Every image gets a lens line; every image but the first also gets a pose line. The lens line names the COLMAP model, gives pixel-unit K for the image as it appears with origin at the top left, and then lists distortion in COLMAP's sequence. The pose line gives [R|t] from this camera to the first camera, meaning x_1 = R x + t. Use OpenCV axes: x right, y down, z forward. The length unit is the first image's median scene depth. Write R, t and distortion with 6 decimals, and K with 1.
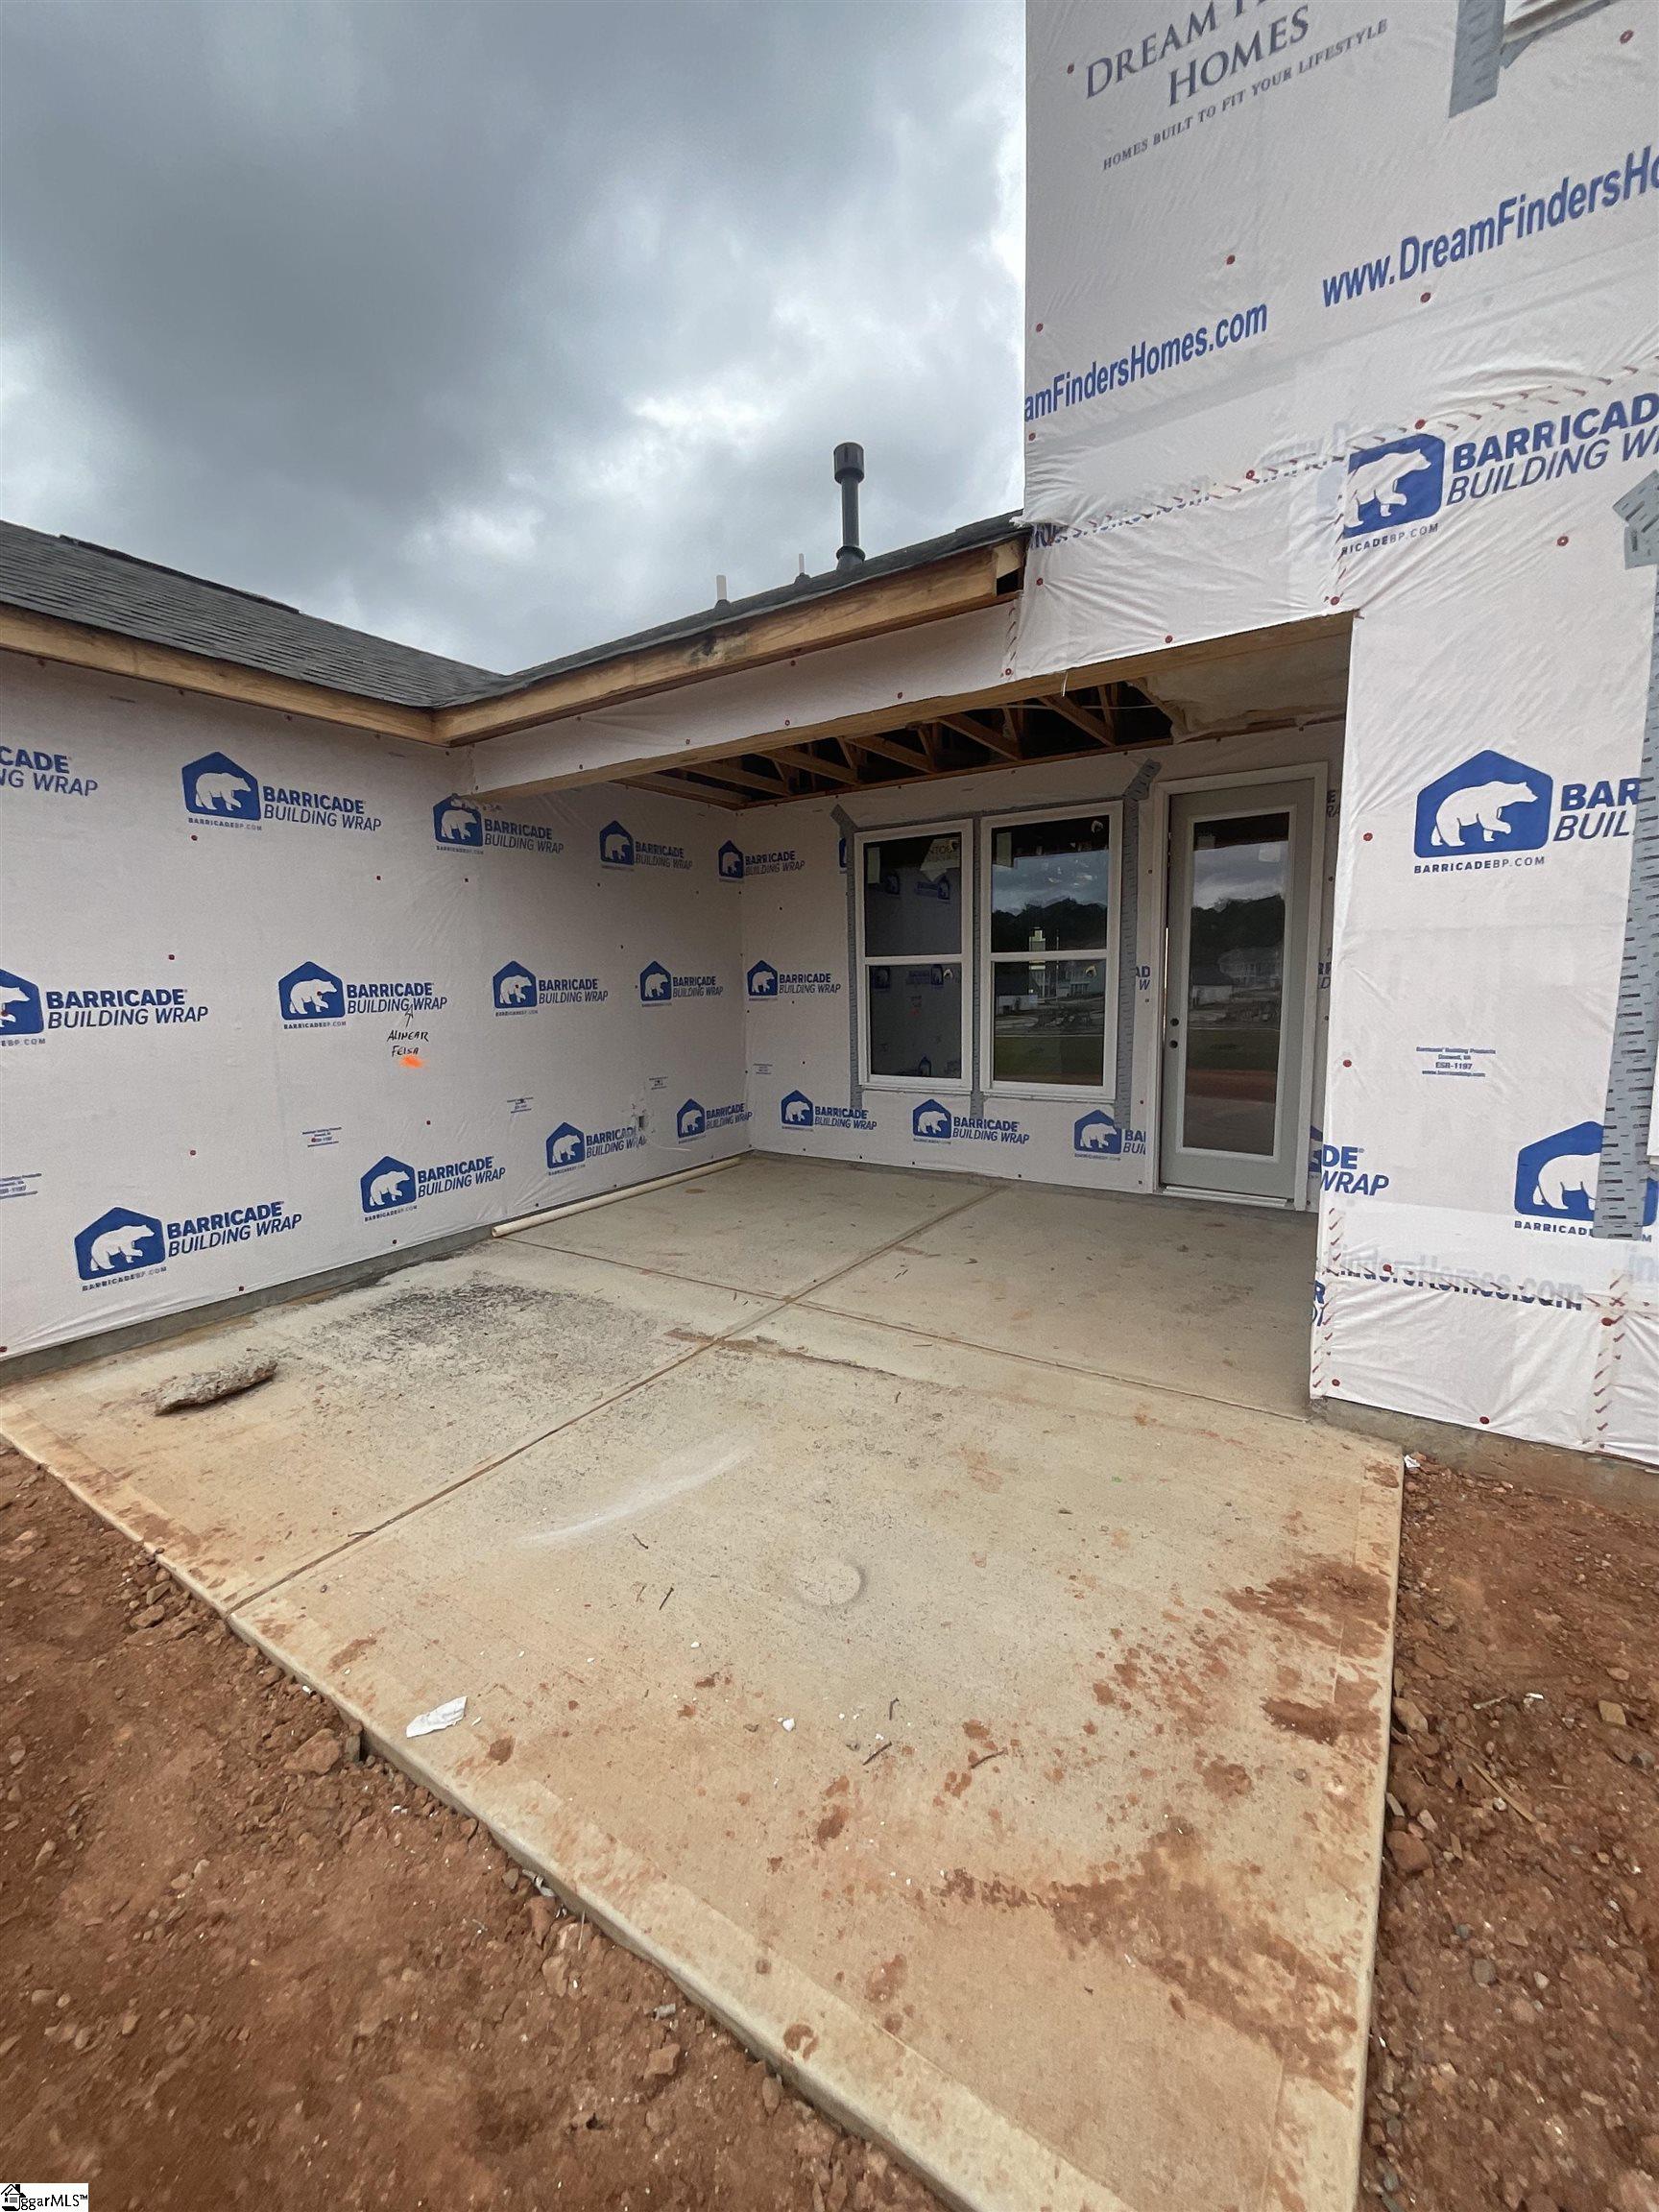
lens RADIAL K [[899.7, 0, 828.1], [0, 899.7, 1106.0], [0, 0, 1]] dist [-0.004076, -0.000050]
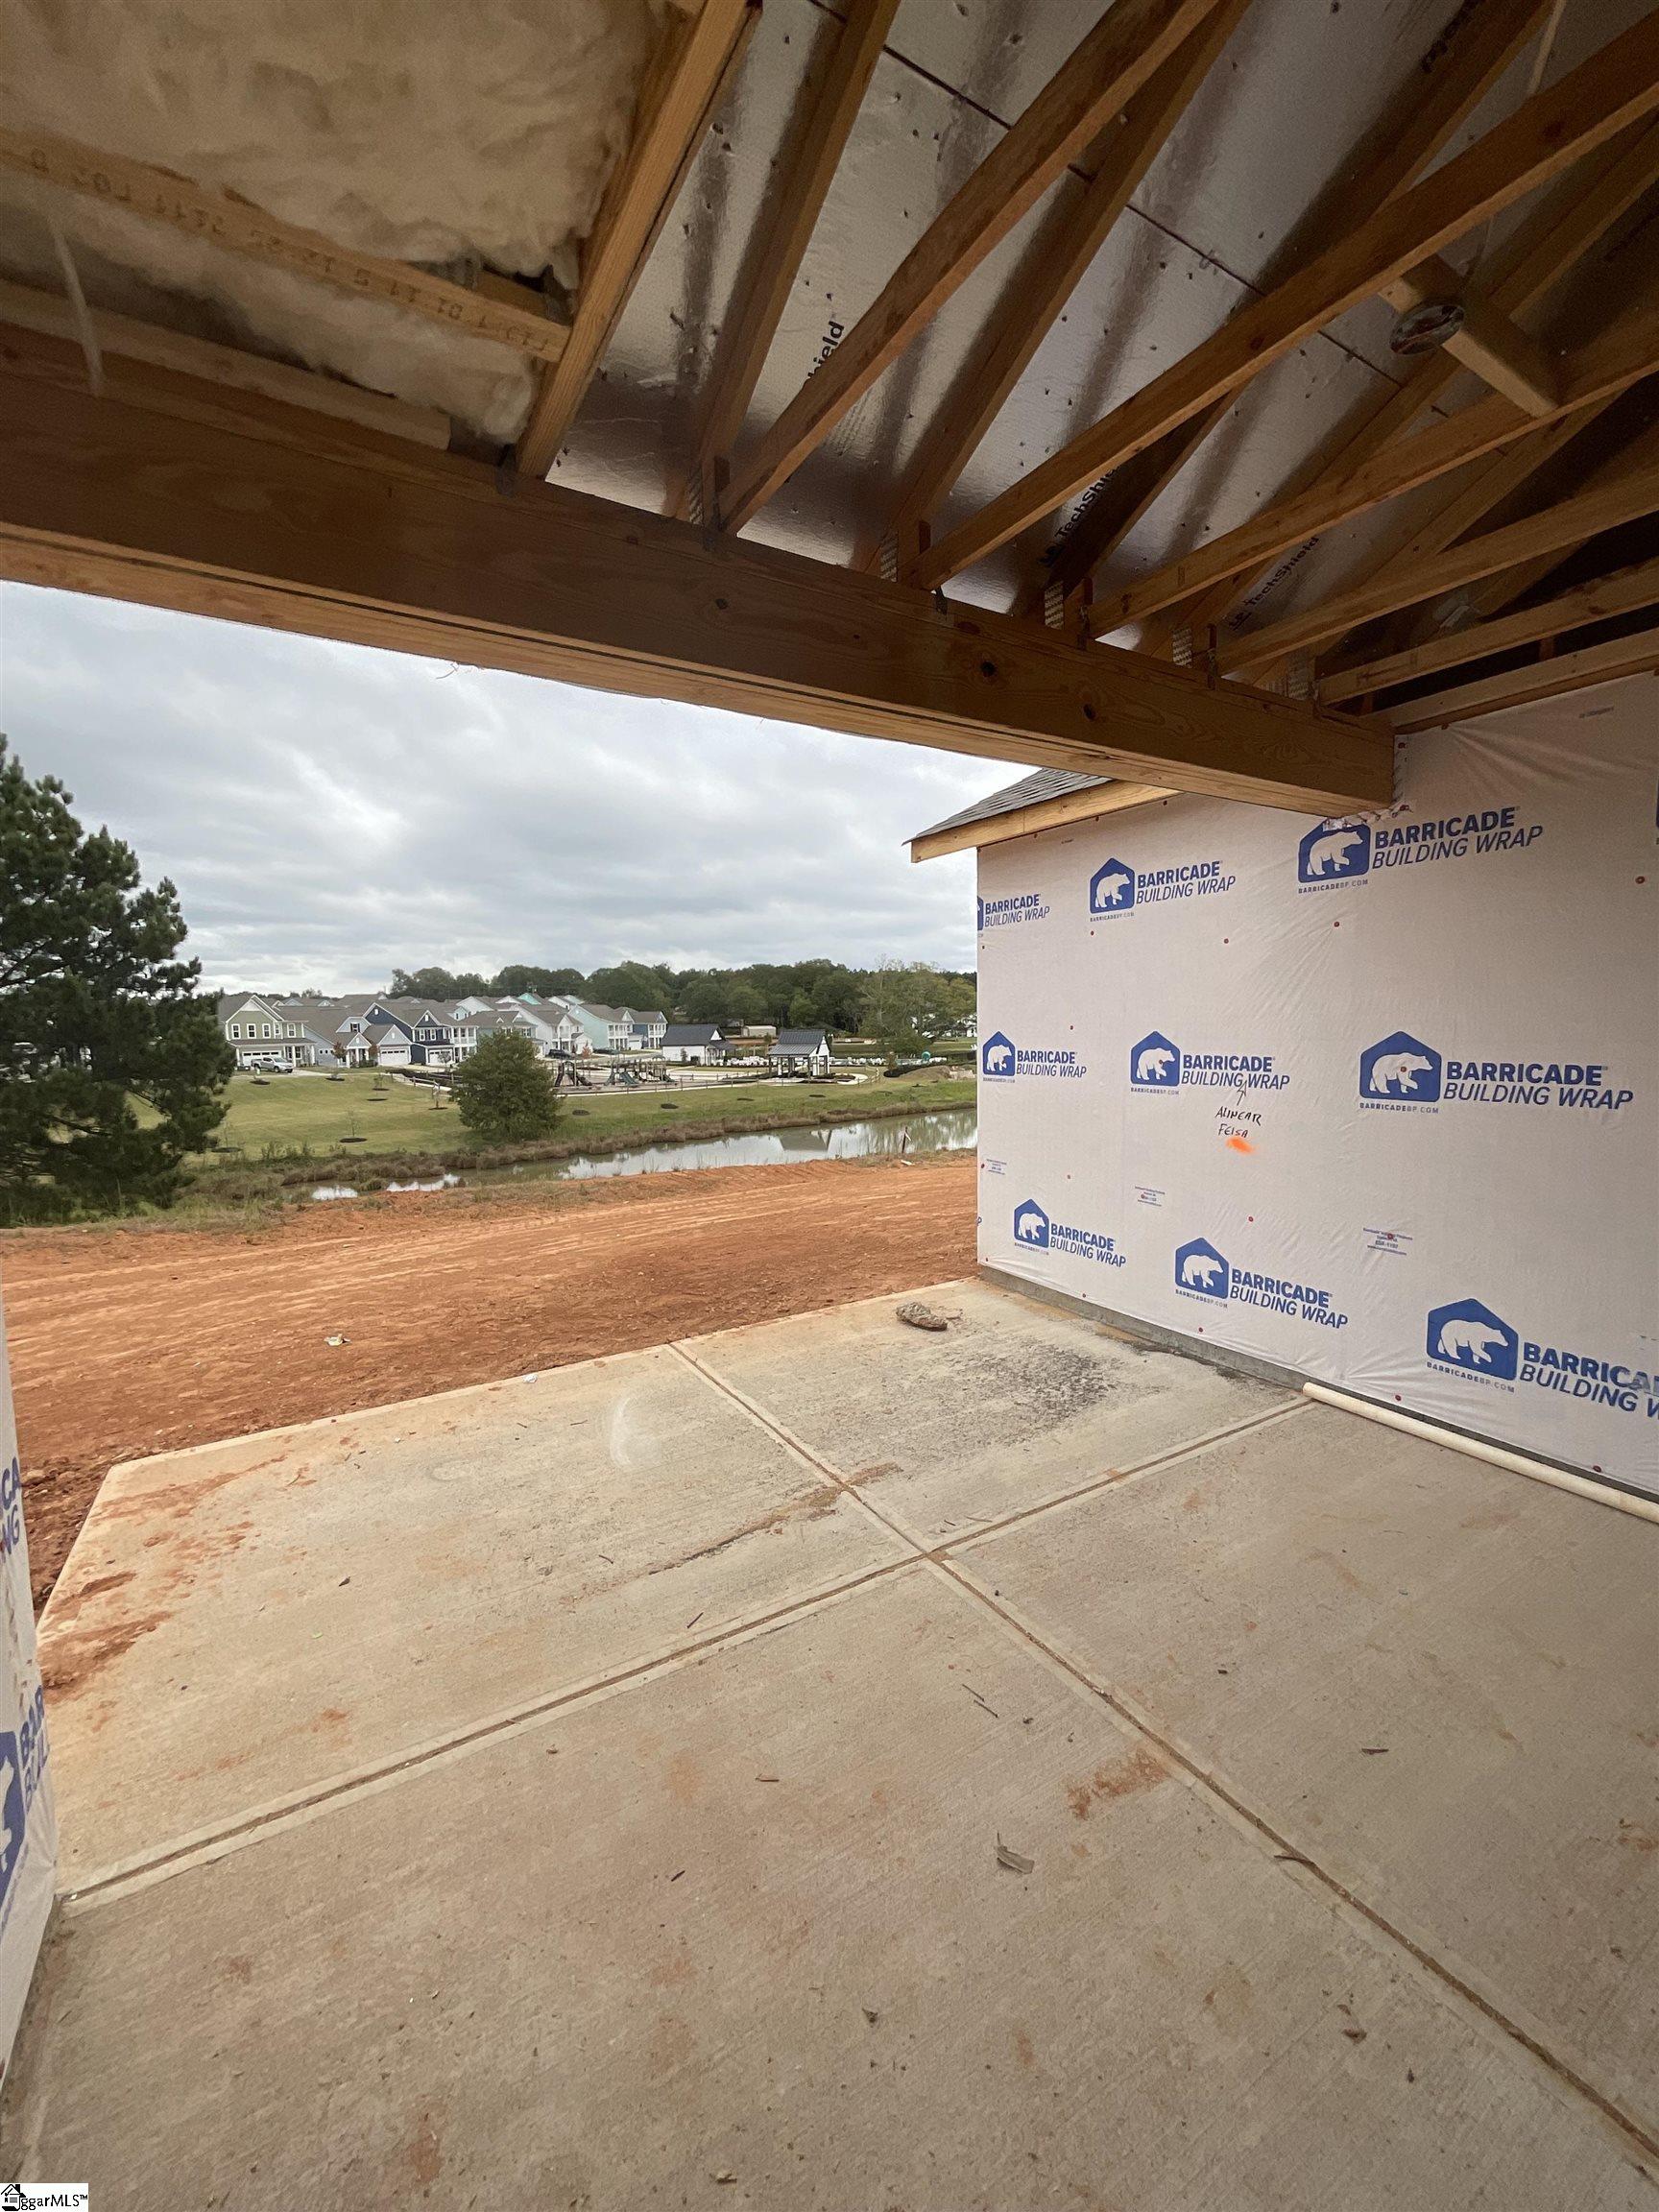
lens RADIAL K [[899.7, 0, 832.4], [0, 899.7, 1102.4], [0, 0, 1]] dist [-0.004076, -0.000050]
pose [[-0.435506, 0.111224, -0.893288, 0.541464], [-0.104082, 0.979460, 0.172697, -0.222226], [0.894148, 0.168186, -0.414985, 1.114110]]
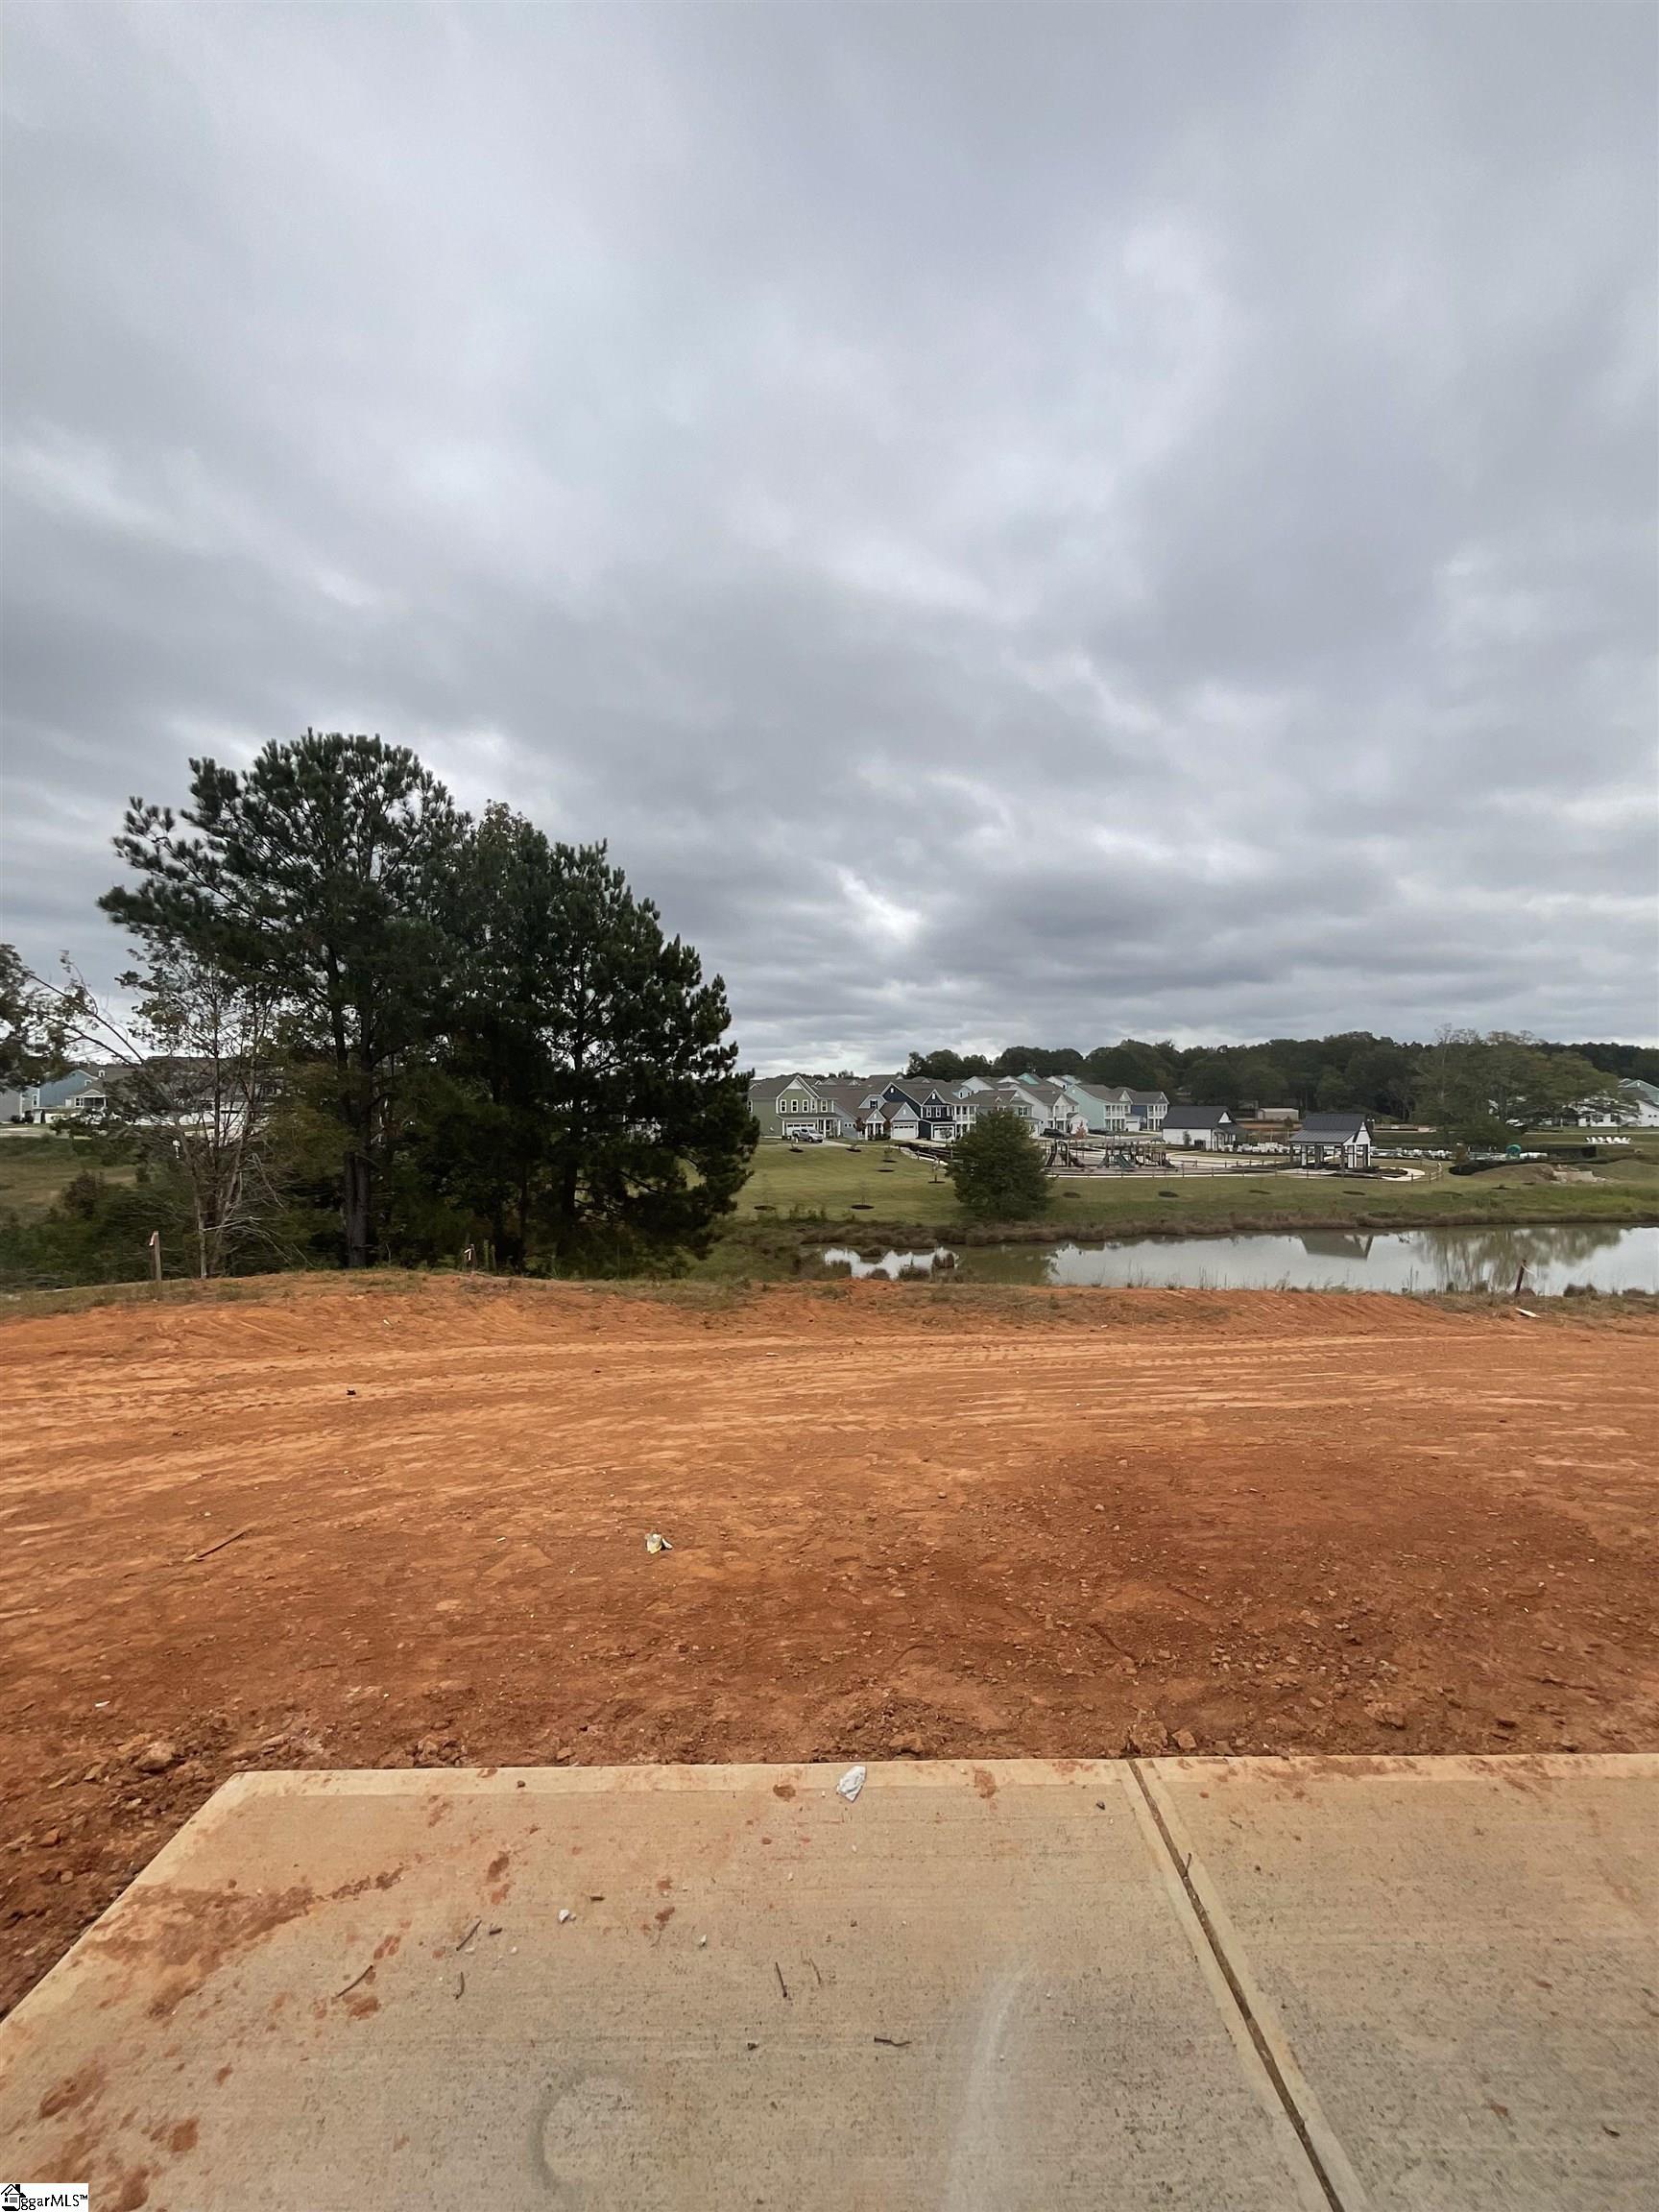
lens RADIAL K [[899.7, 0, 825.3], [0, 899.7, 1097.3], [0, 0, 1]] dist [-0.004076, -0.000050]
pose [[-0.839724, 0.020811, -0.542615, 0.105906], [-0.056257, 0.990554, 0.125052, -0.173136], [0.540092, 0.135535, -0.830621, 0.815057]]
